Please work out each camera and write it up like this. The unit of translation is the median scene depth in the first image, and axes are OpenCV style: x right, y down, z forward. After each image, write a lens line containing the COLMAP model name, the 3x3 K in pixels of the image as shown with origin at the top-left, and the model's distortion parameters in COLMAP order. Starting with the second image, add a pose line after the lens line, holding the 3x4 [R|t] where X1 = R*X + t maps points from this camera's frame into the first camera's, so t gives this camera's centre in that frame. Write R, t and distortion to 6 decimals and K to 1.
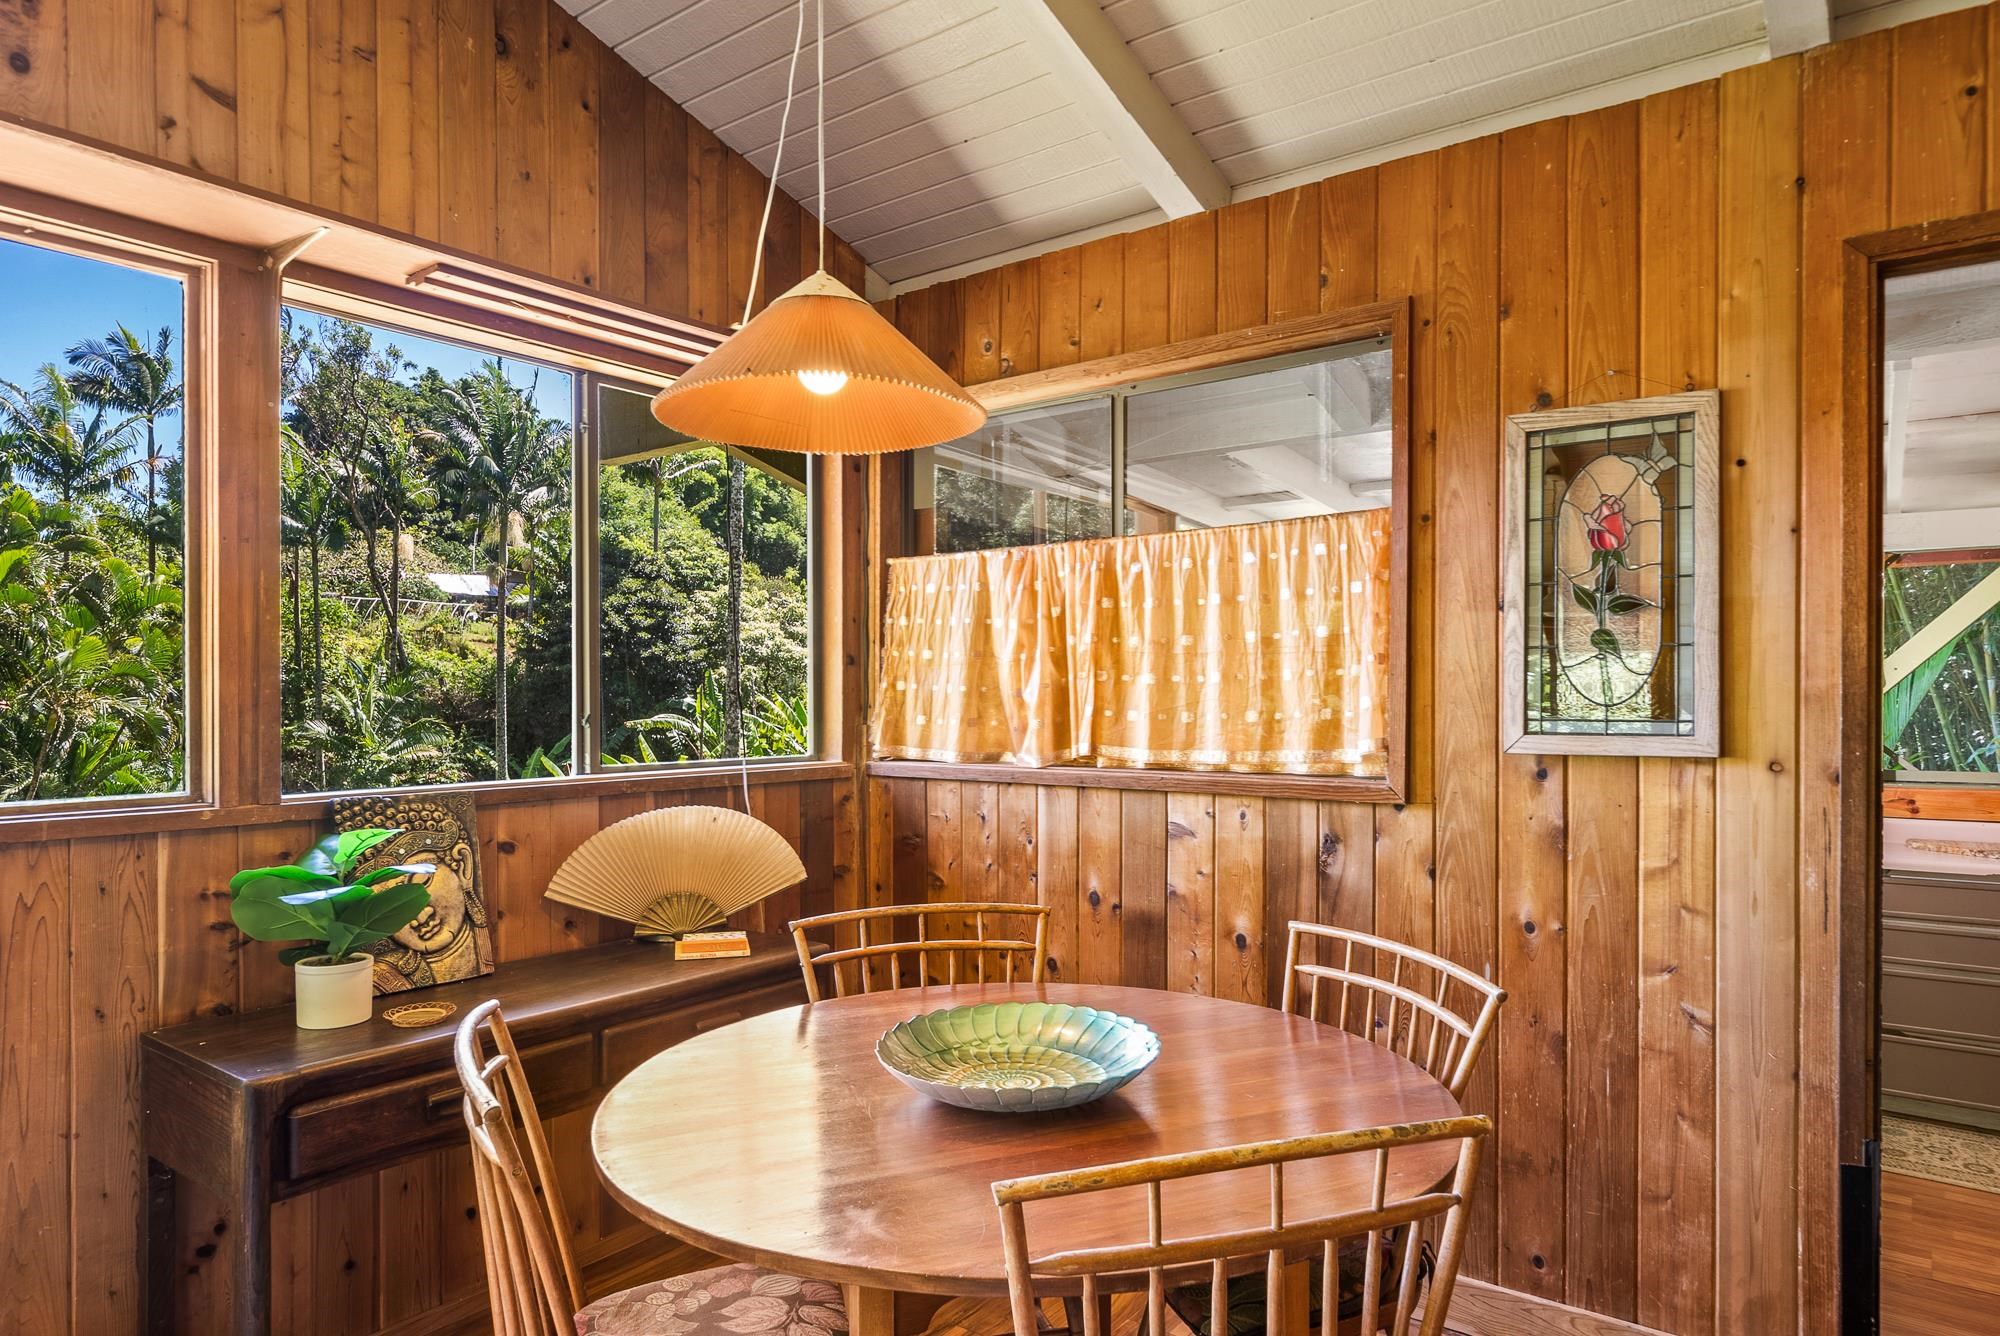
lens RADIAL K [[1200.0, 0, 1006.6], [0, 1200.0, 684.1], [0, 0, 1]] dist [0.007161, -0.000837]
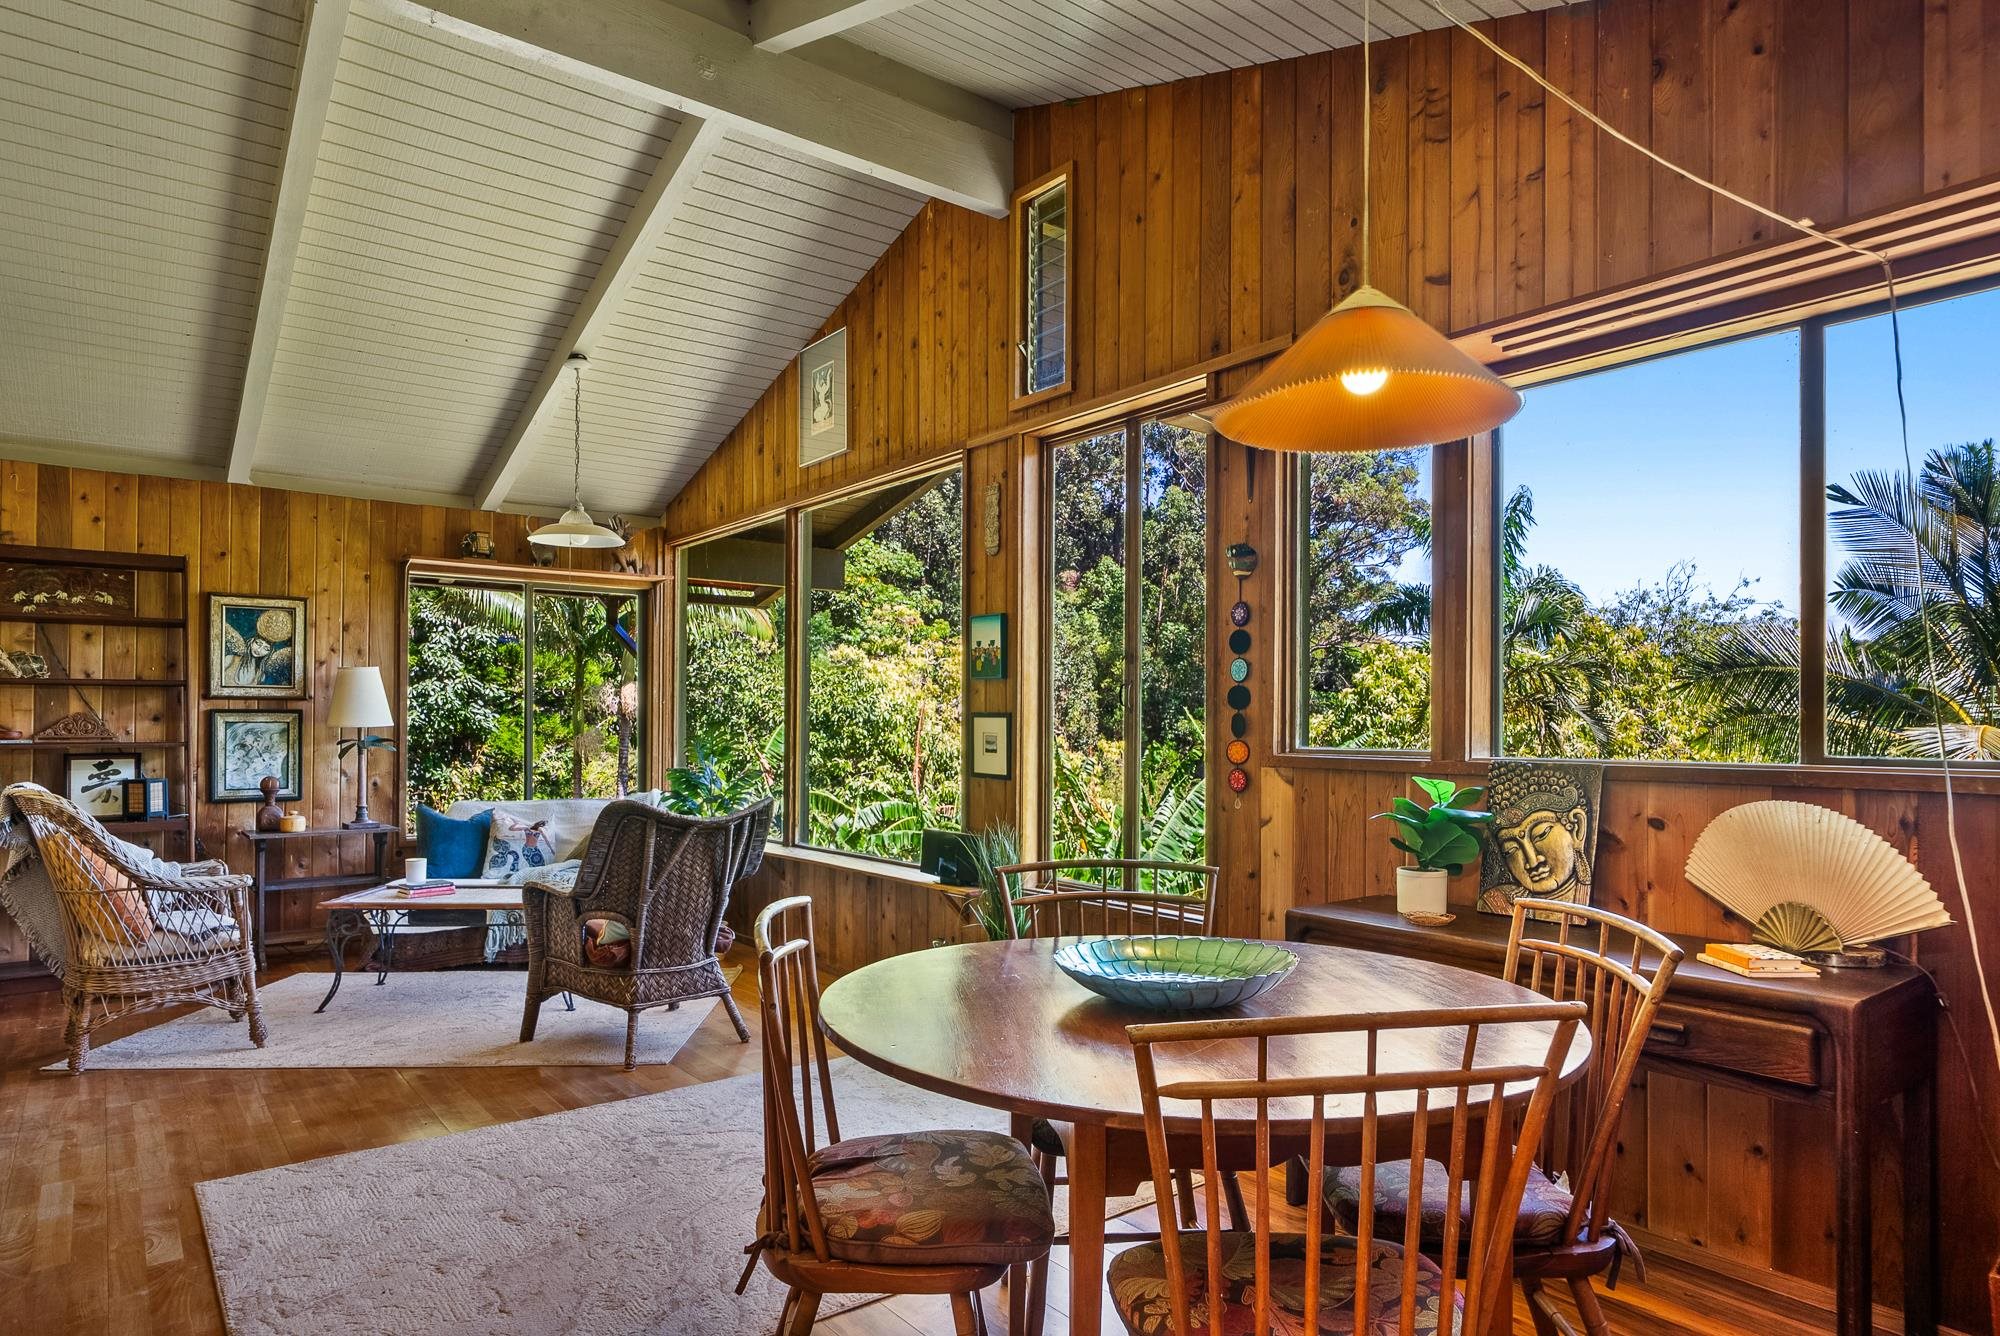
lens RADIAL K [[1158.0, 0, 1020.7], [0, 1158.0, 718.4], [0, 0, 1]] dist [-0.003083, -0.001395]
pose [[-0.242800, -0.004056, -0.970068, 0.682185], [0.004510, 0.999976, -0.005309, 0.044388], [0.970066, -0.005664, -0.242776, 0.678599]]
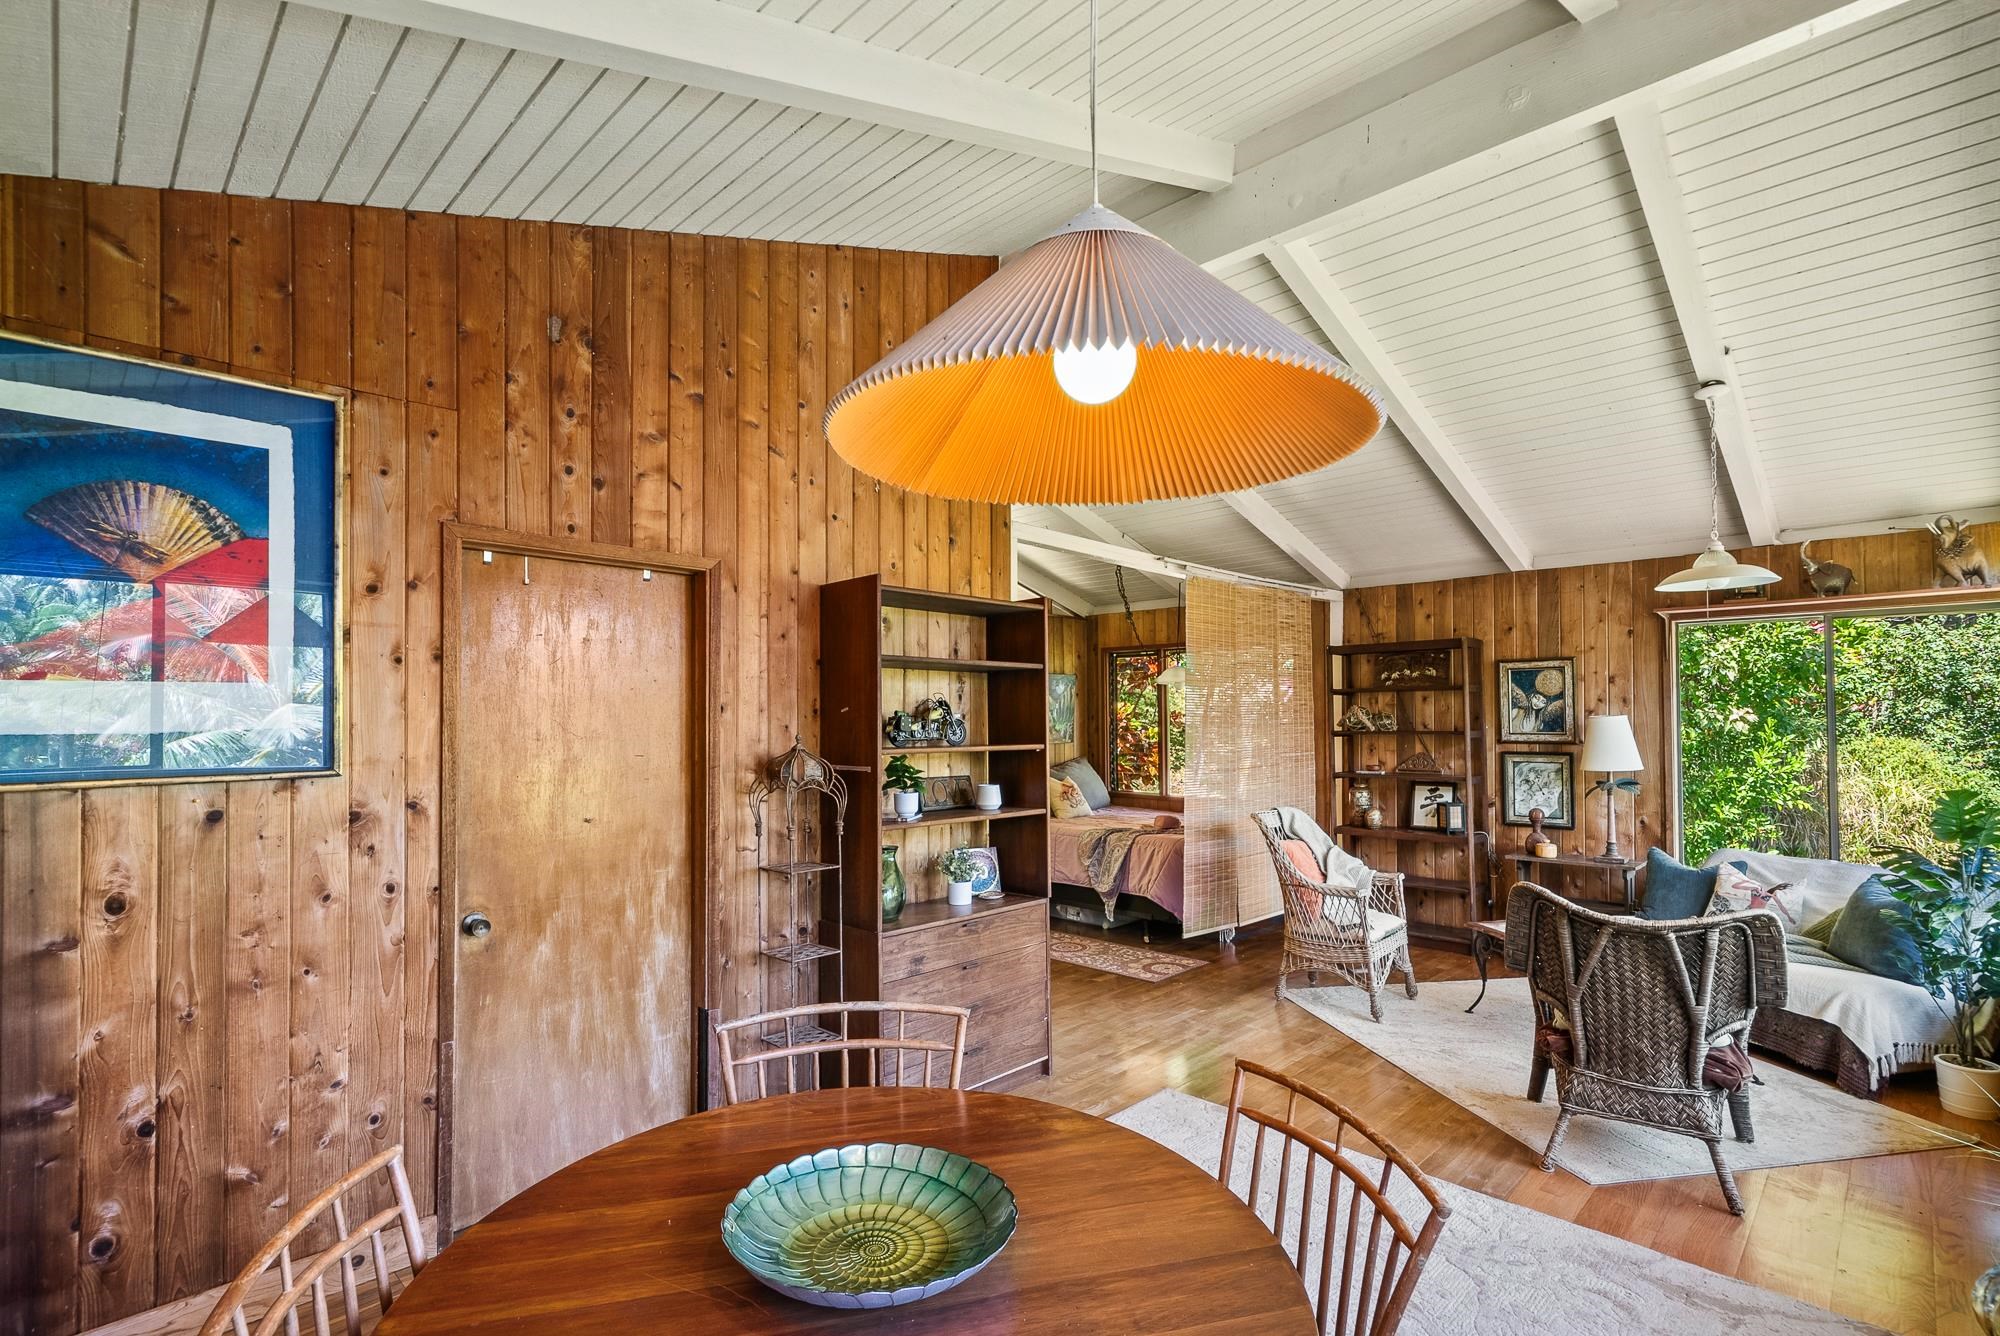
lens RADIAL K [[939.9, 0, 998.2], [0, 939.9, 703.5], [0, 0, 1]] dist [0.000185, 0.000481]
pose [[-0.991463, 0.005852, 0.130256, -0.154324], [0.003129, 0.999773, -0.021099, -0.062855], [-0.130350, -0.020511, -0.991256, 1.073698]]
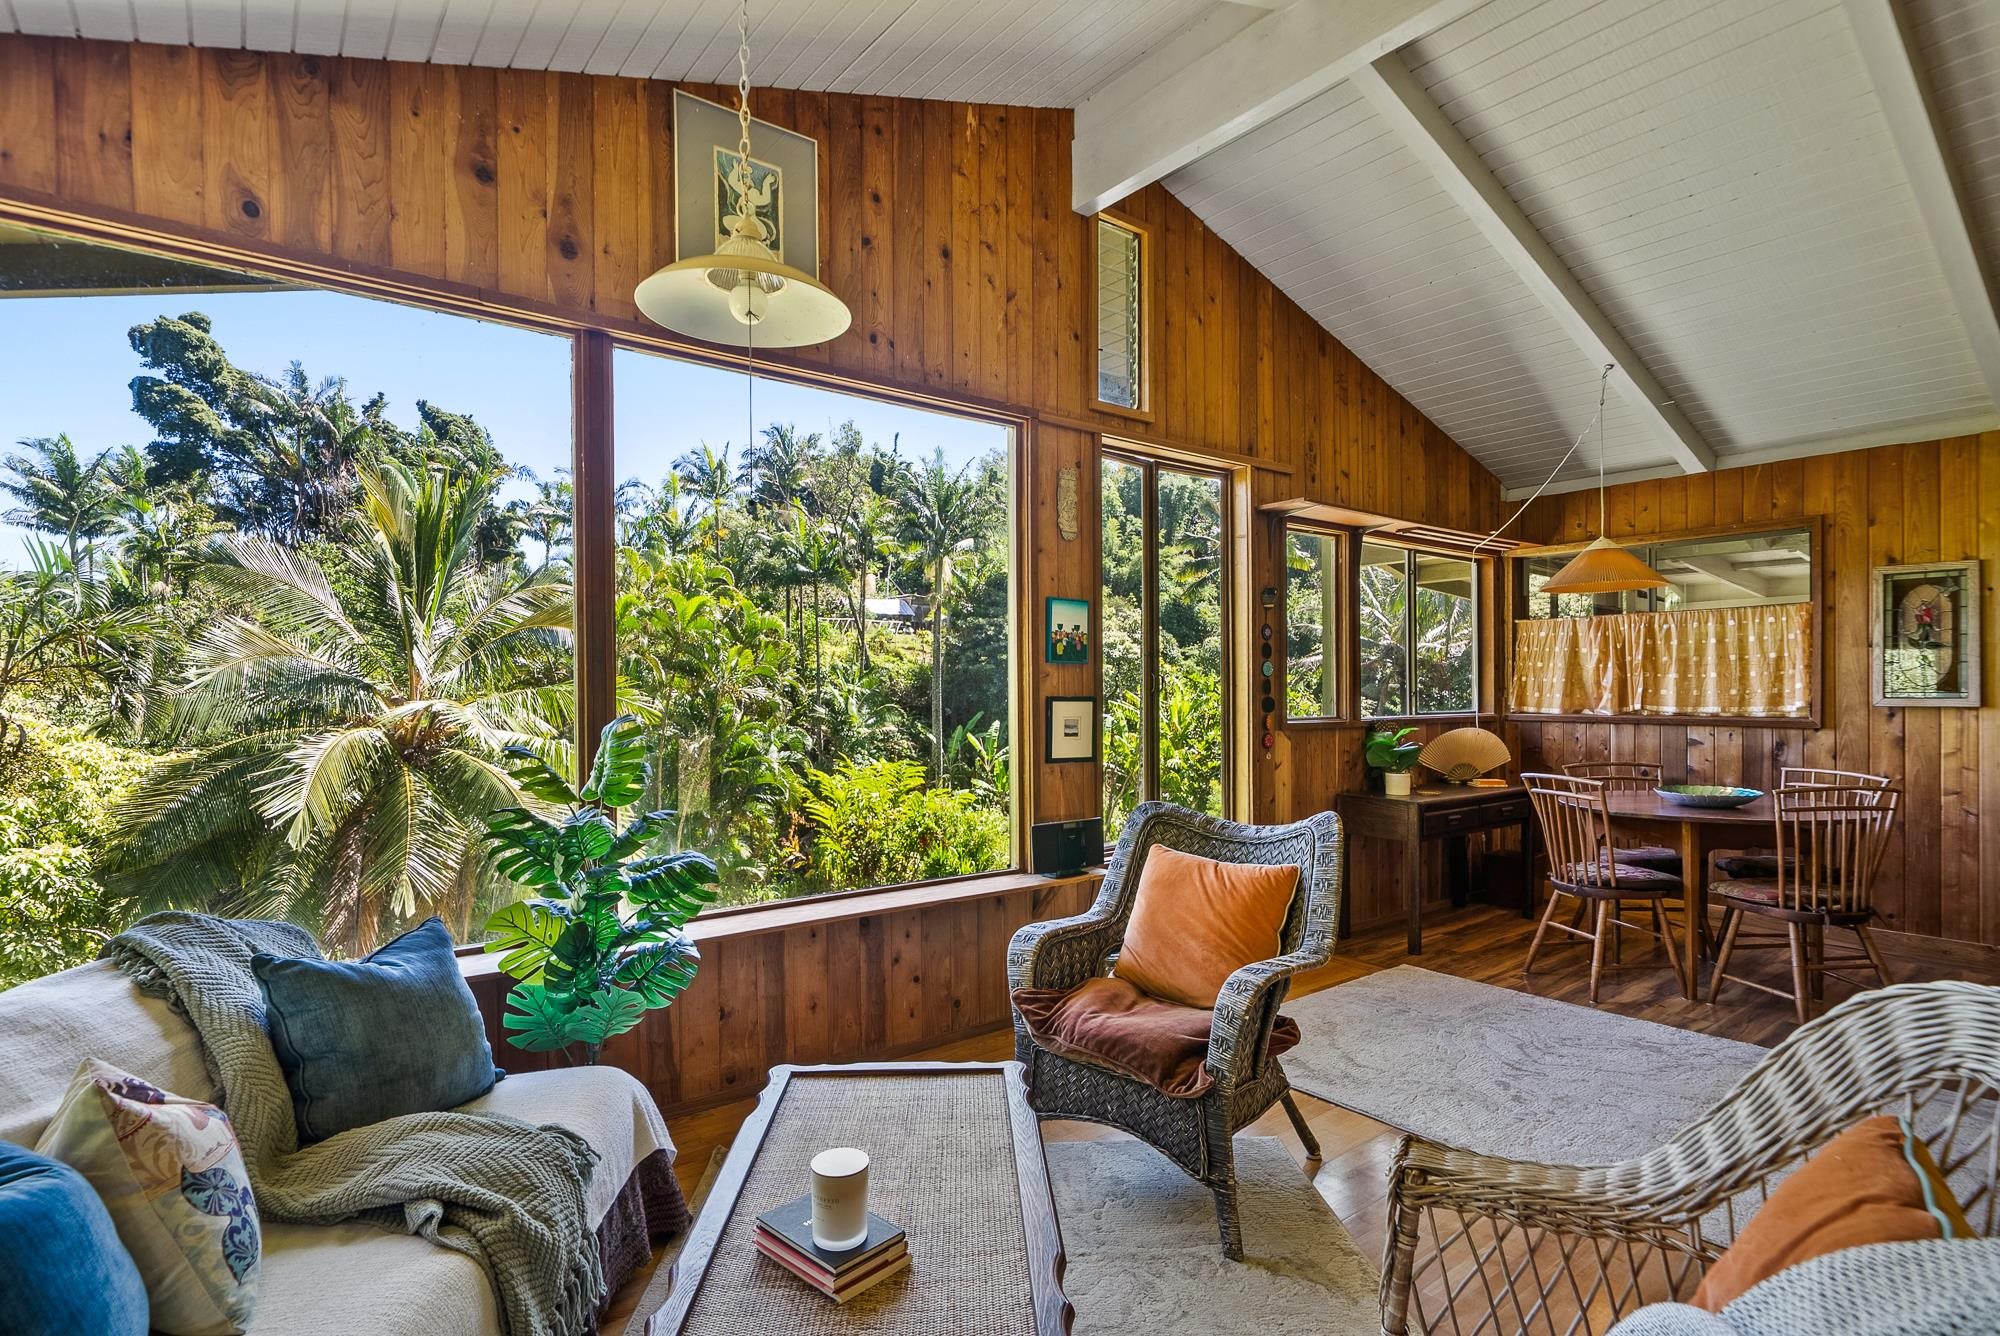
lens RADIAL K [[998.5, 0, 998.3], [0, 998.5, 675.2], [0, 0, 1]] dist [0.006204, 0.000318]
pose [[0.968808, -0.002716, -0.247796, -0.712752], [0.001805, 0.999991, -0.003904, -0.000238], [0.247805, 0.003335, 0.968804, -1.256355]]
